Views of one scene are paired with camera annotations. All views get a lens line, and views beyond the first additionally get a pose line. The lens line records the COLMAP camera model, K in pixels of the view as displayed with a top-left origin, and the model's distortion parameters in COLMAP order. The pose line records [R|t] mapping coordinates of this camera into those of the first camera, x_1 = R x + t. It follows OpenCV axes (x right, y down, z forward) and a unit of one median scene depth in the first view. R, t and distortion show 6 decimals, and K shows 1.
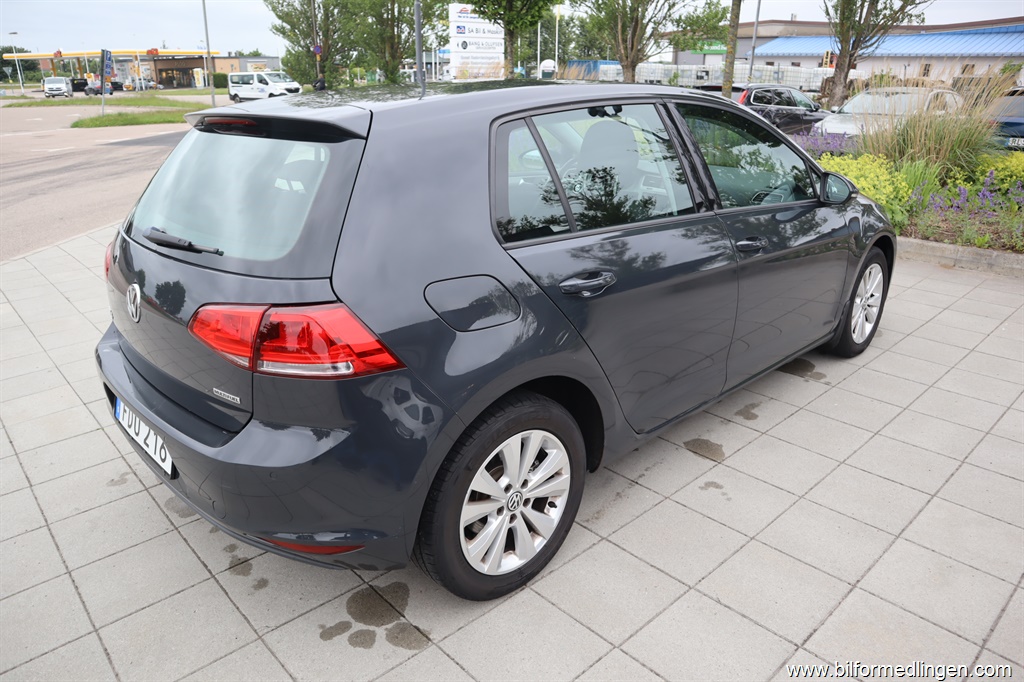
lens RADIAL K [[707.3, 0, 512.0], [0, 707.3, 341.0], [0, 0, 1]] dist [-0.122592, 0.075623]
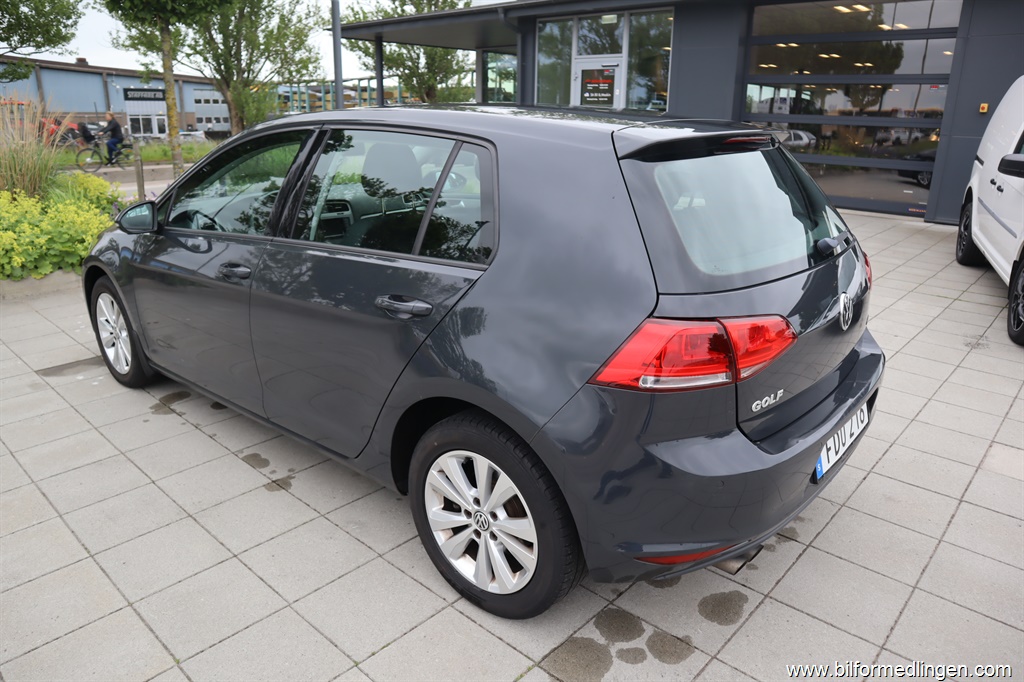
lens RADIAL K [[707.3, 0, 512.0], [0, 707.3, 341.0], [0, 0, 1]] dist [-0.122592, 0.075623]
pose [[-0.086948, -0.307153, 0.947680, -0.126530], [0.343378, 0.883747, 0.317936, -0.043795], [-0.935164, 0.353056, 0.028629, 0.122386]]
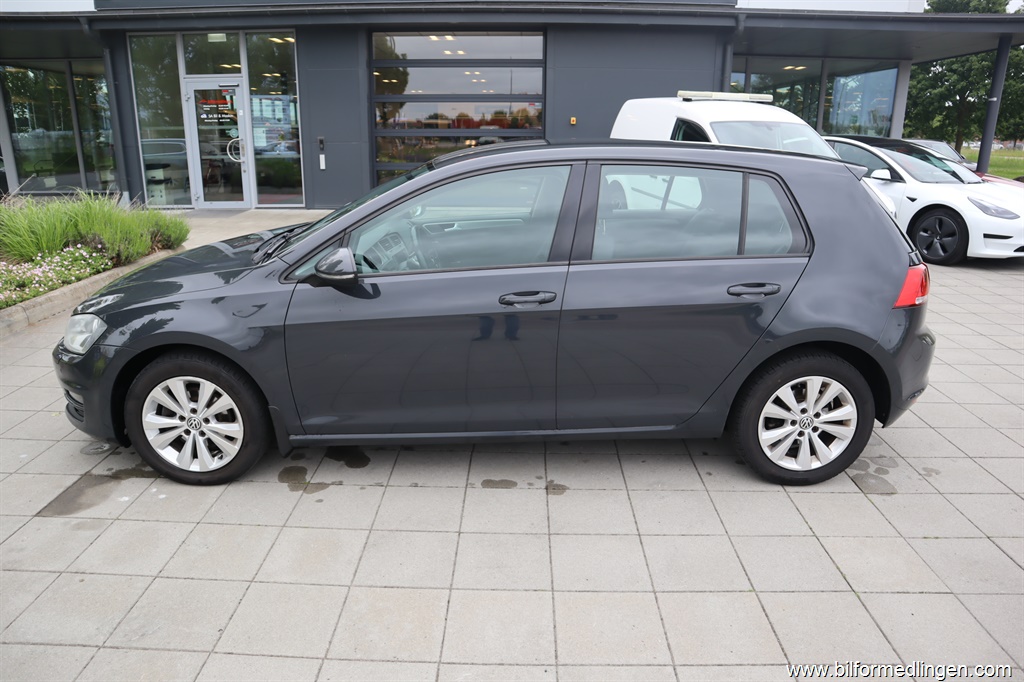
lens RADIAL K [[707.3, 0, 512.0], [0, 707.3, 341.0], [0, 0, 1]] dist [-0.122592, 0.075623]
pose [[-0.723555, -0.200113, 0.660624, -0.092786], [0.244175, 0.820974, 0.516120, -0.090809], [-0.645637, 0.534749, -0.545157, 0.235080]]
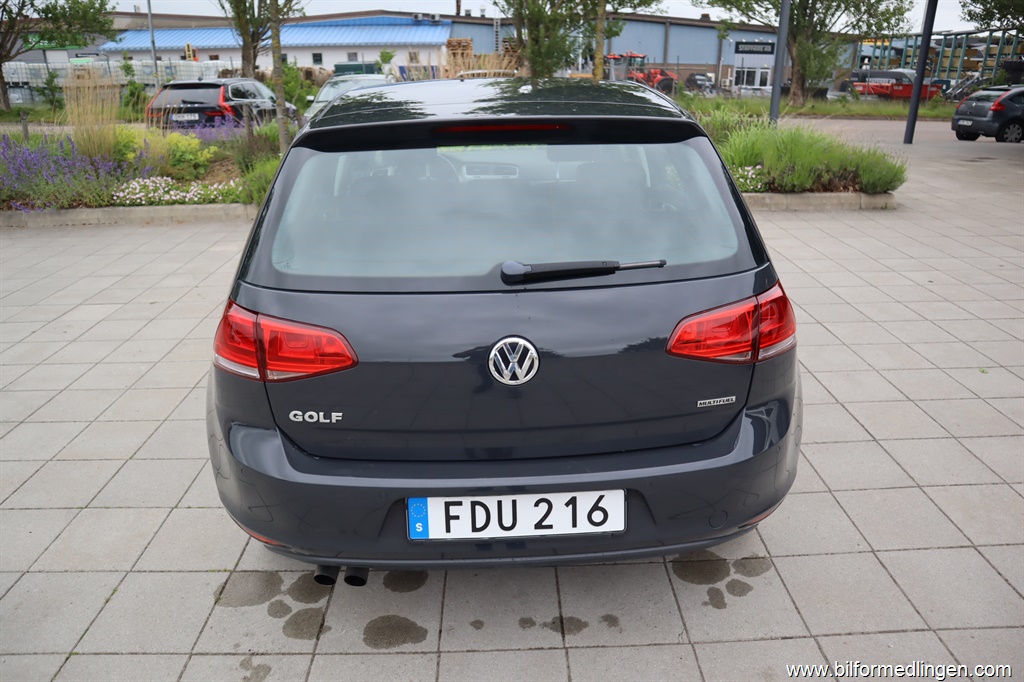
lens RADIAL K [[707.3, 0, 512.0], [0, 707.3, 341.0], [0, 0, 1]] dist [-0.122592, 0.075623]
pose [[0.664982, -0.277755, 0.693290, -0.092793], [0.270916, 0.954757, 0.122653, -0.014952], [-0.695991, 0.106261, 0.710145, 0.035510]]
